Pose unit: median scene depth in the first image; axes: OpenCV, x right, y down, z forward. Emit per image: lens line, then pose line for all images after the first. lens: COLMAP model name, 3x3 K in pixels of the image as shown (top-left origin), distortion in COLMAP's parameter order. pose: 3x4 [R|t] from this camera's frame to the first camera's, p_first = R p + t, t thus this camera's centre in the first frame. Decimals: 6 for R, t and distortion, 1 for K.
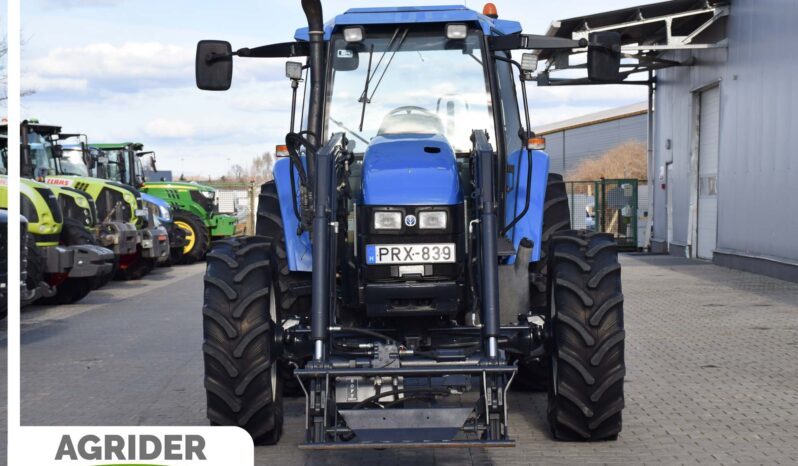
lens RADIAL K [[1639.1, 0, 398.8], [0, 1639.1, 233.2], [0, 0, 1]] dist [-0.322208, 0.000000]
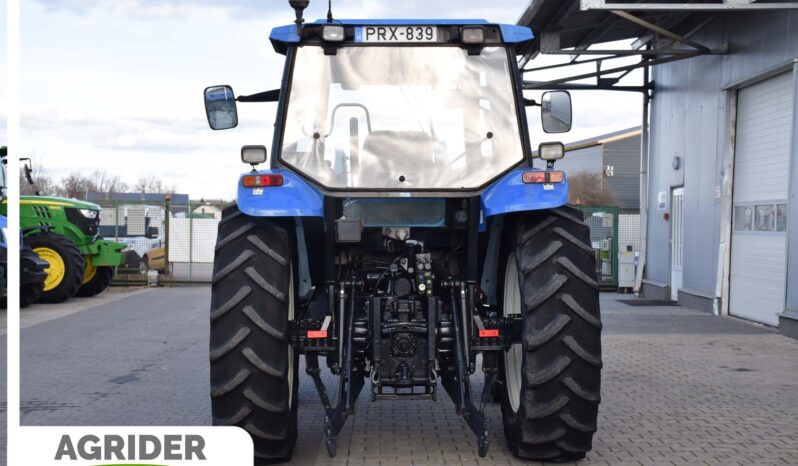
lens RADIAL K [[1159.4, 0, 399.7], [0, 1159.4, 234.0], [0, 0, 1]] dist [0.018070, 0.000000]
pose [[0.999492, 0.023095, 0.021956, 0.020608], [-0.022912, 0.999701, -0.008550, -0.012464], [-0.022147, 0.008043, 0.999722, 0.437488]]
